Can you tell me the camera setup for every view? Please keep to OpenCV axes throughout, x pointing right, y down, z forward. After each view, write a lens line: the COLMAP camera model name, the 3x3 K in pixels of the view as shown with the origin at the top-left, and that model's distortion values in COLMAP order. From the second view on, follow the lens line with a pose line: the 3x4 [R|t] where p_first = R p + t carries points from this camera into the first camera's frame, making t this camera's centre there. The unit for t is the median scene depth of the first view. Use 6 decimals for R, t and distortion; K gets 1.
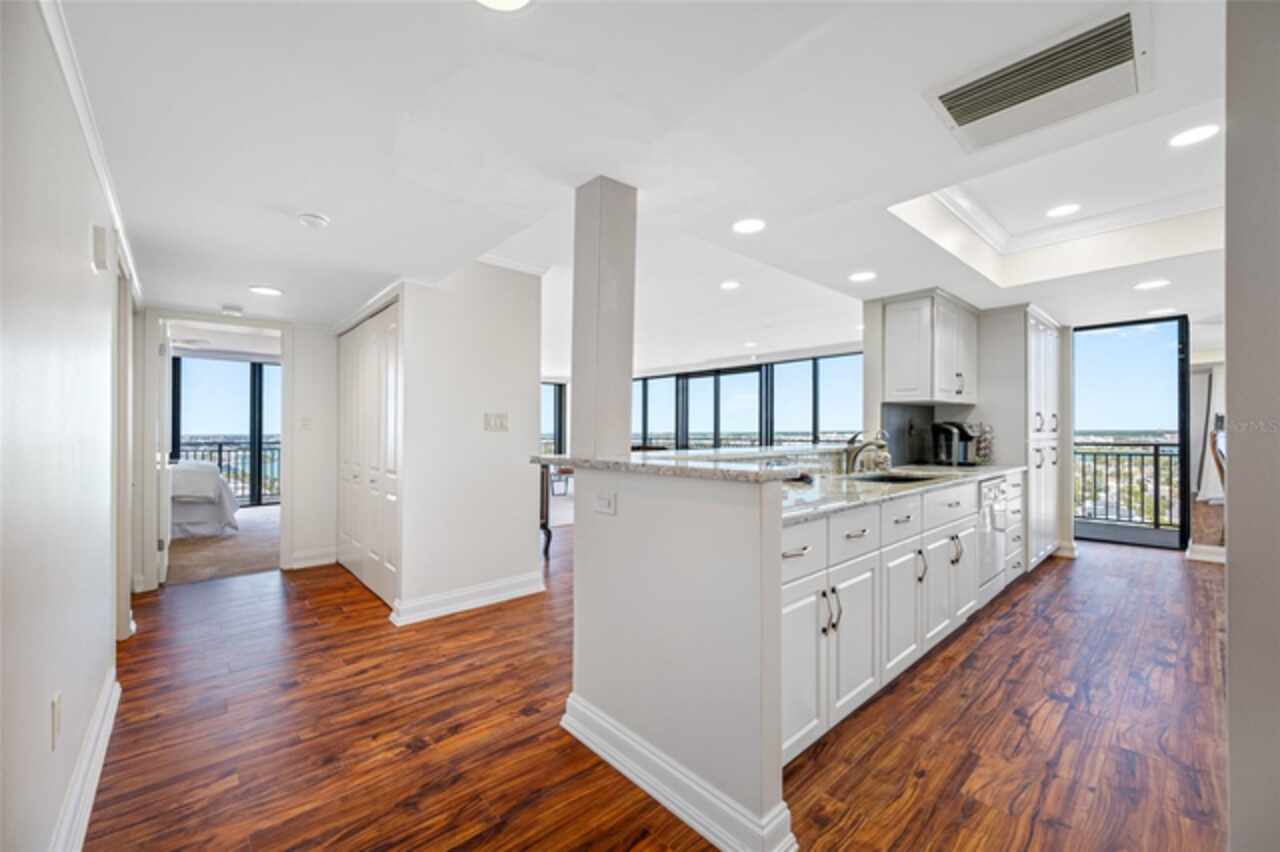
lens RADIAL K [[508.2, 0, 640.0], [0, 508.2, 426.0], [0, 0, 1]] dist [-0.011120, 0.000110]
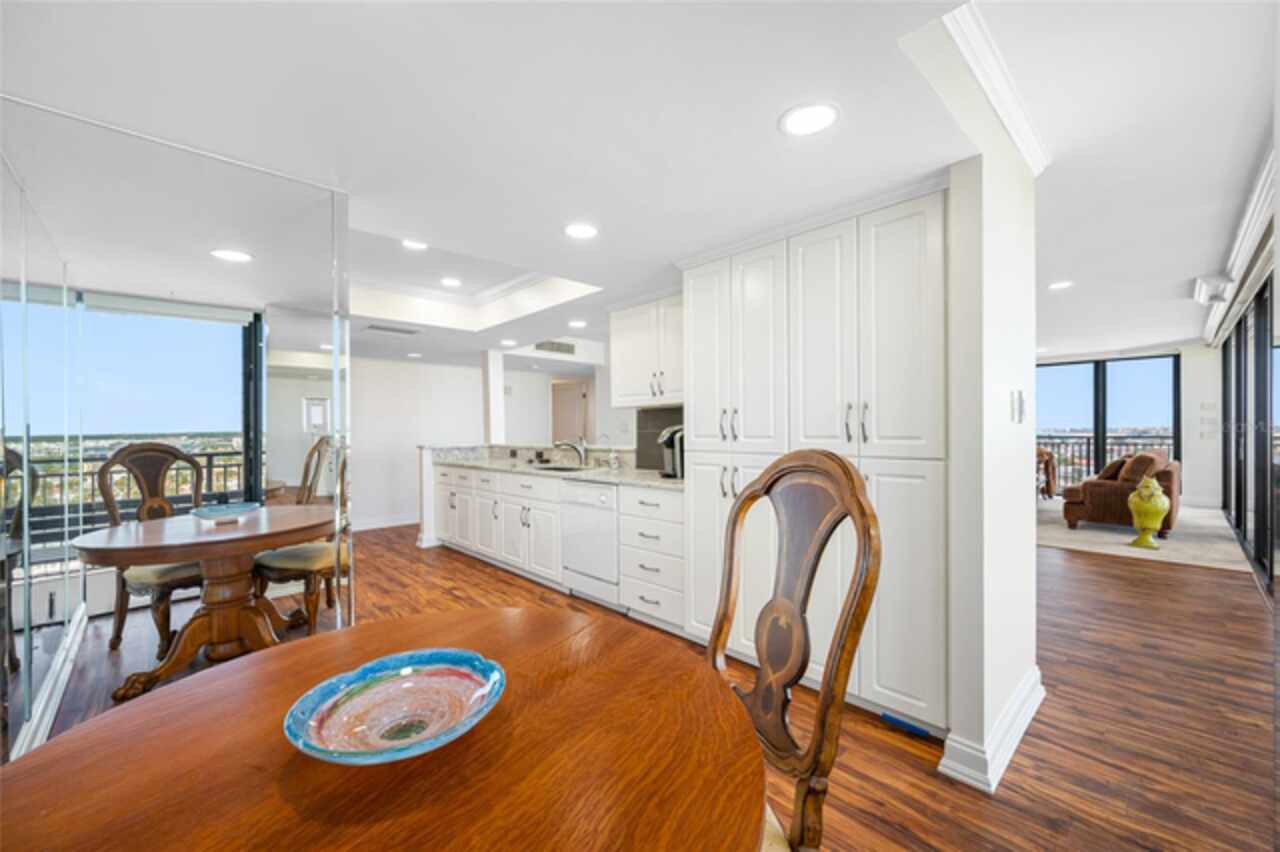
lens RADIAL K [[508.2, 0, 640.0], [0, 508.2, 426.0], [0, 0, 1]] dist [-0.011120, 0.000110]
pose [[0.031346, -0.002994, -0.999504, 2.717407], [0.018402, 0.999828, -0.002418, -0.015050], [0.999339, -0.018317, 0.031396, 1.659567]]
